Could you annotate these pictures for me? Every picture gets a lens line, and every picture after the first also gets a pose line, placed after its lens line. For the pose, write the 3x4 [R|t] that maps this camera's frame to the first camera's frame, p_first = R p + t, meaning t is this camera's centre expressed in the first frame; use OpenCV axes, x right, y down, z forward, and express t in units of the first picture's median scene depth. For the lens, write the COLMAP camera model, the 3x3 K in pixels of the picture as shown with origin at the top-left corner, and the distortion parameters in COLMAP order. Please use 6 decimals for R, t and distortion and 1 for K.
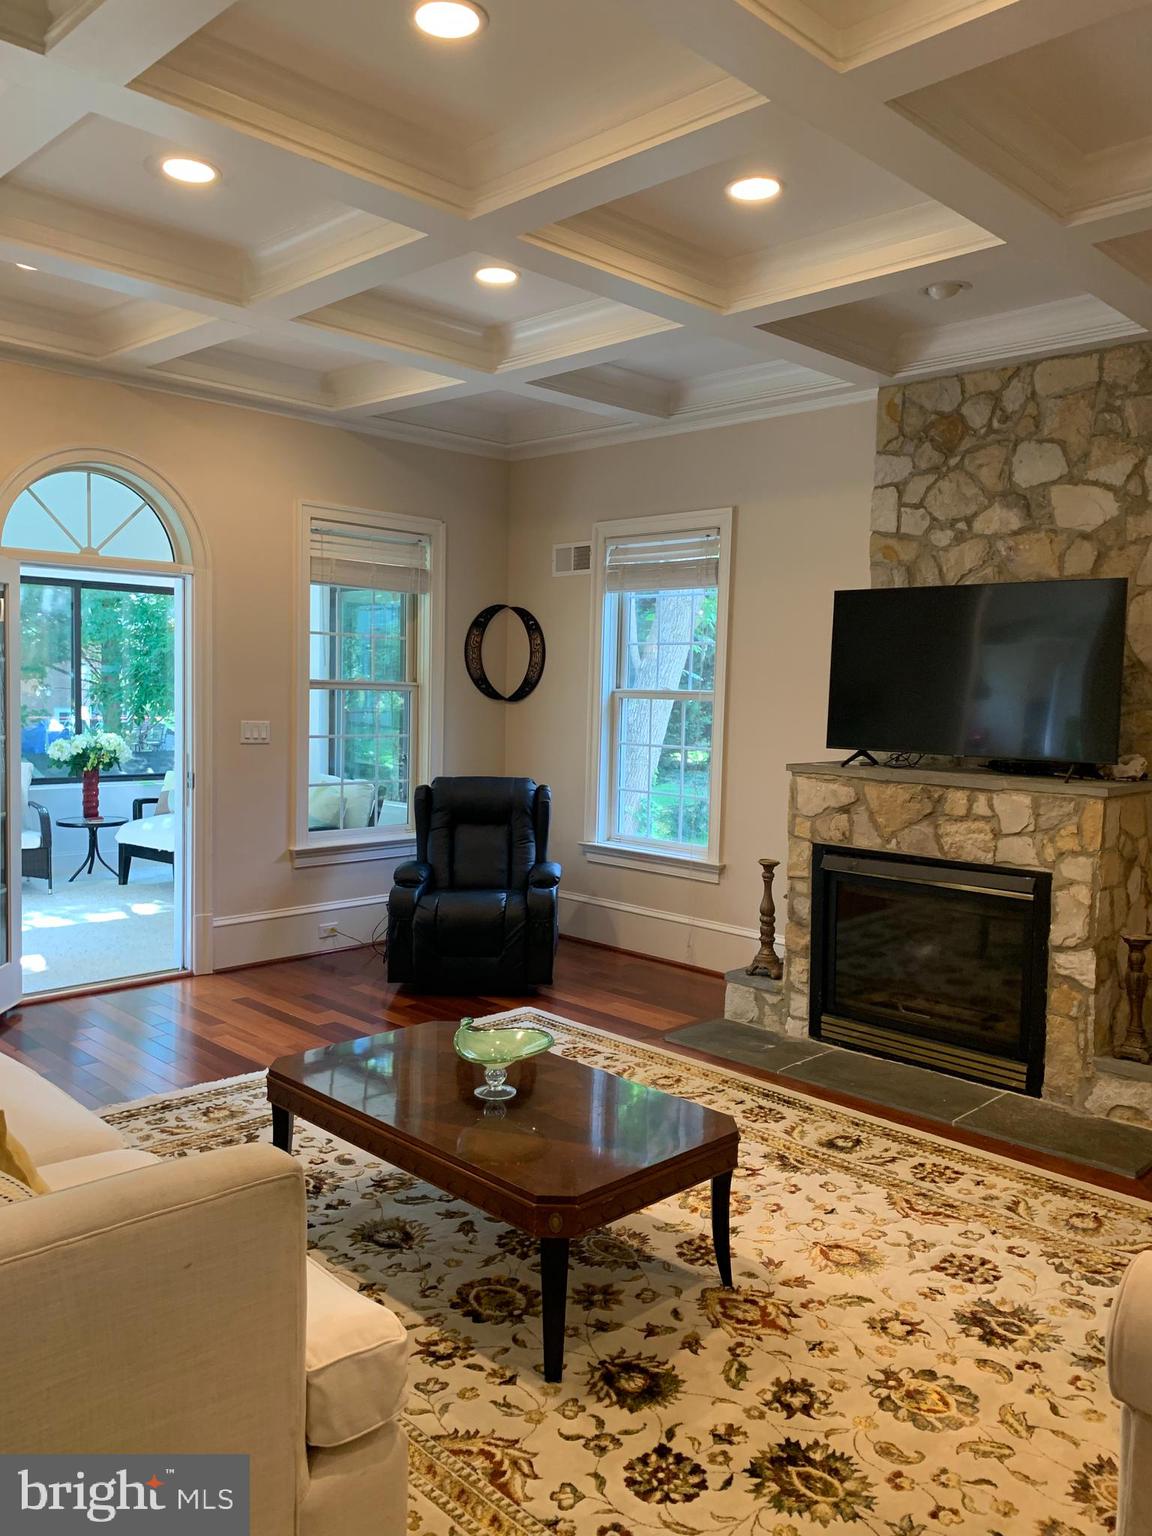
lens RADIAL K [[1181.7, 0, 581.3], [0, 1181.7, 770.3], [0, 0, 1]] dist [0.045271, -0.044619]
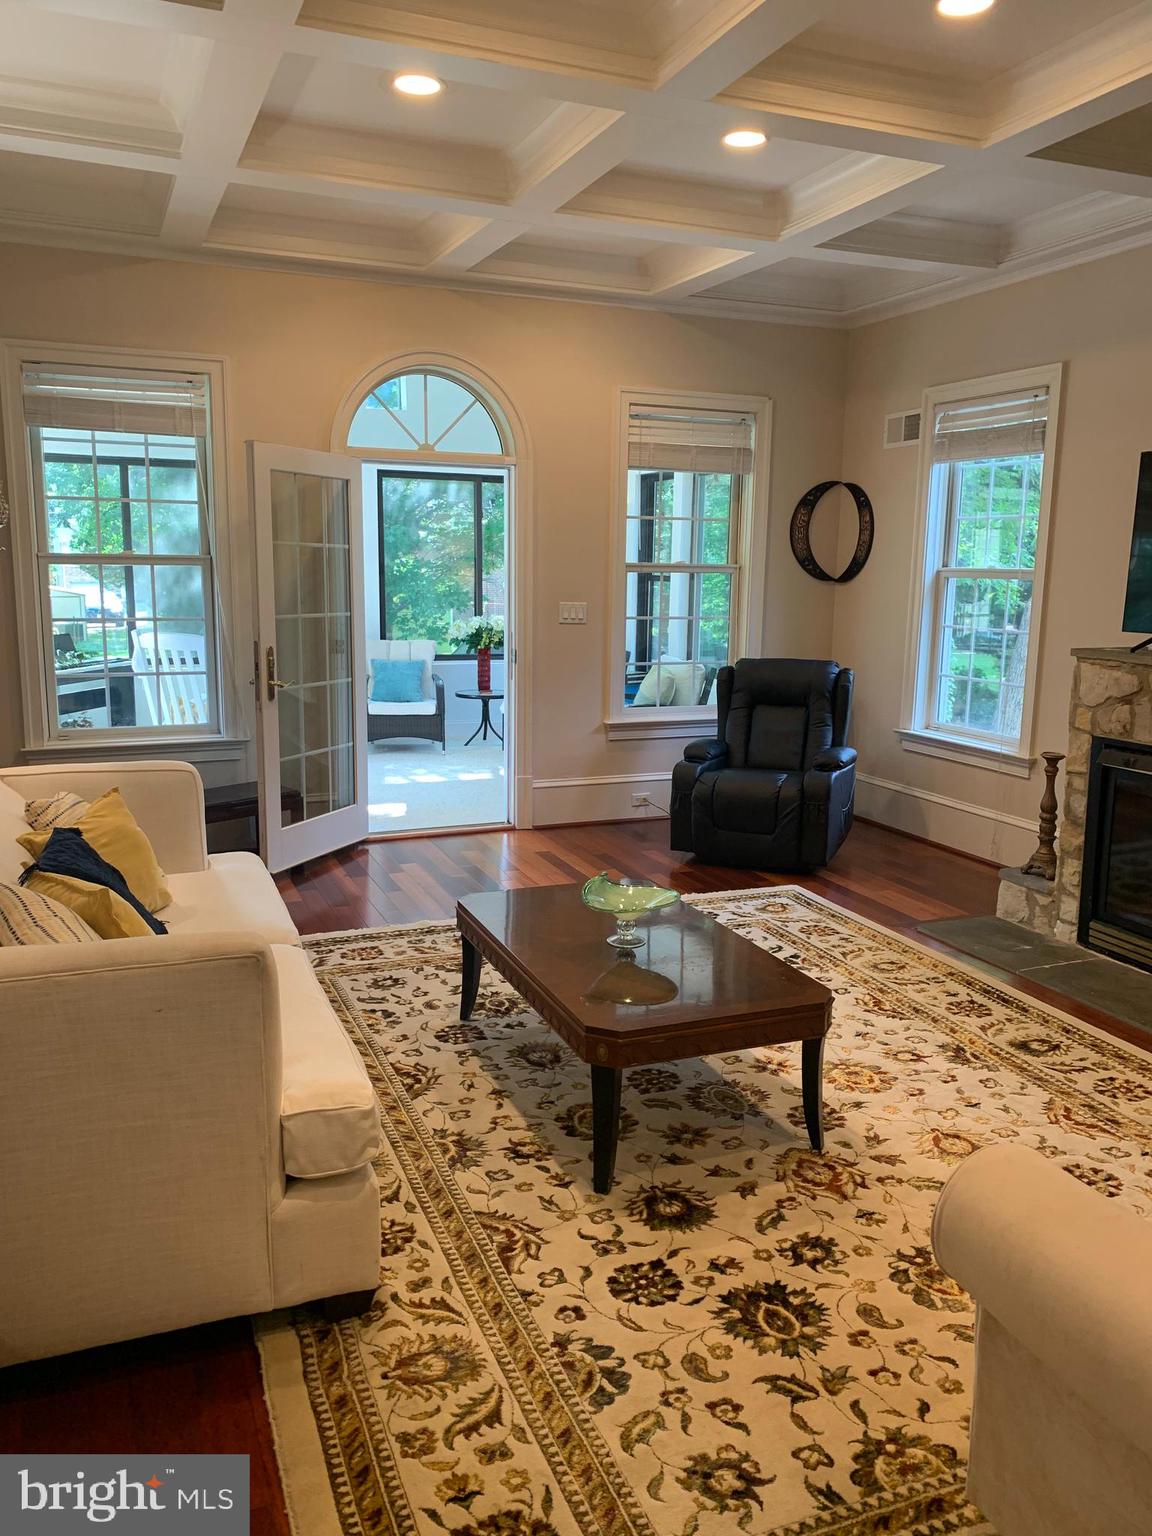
lens RADIAL K [[1181.7, 0, 586.1], [0, 1181.7, 768.9], [0, 0, 1]] dist [0.045271, -0.044619]
pose [[0.924757, 0.056841, -0.376289, 0.176288], [-0.021775, 0.995066, 0.096799, 0.006504], [0.379934, -0.081322, 0.921432, 0.003588]]
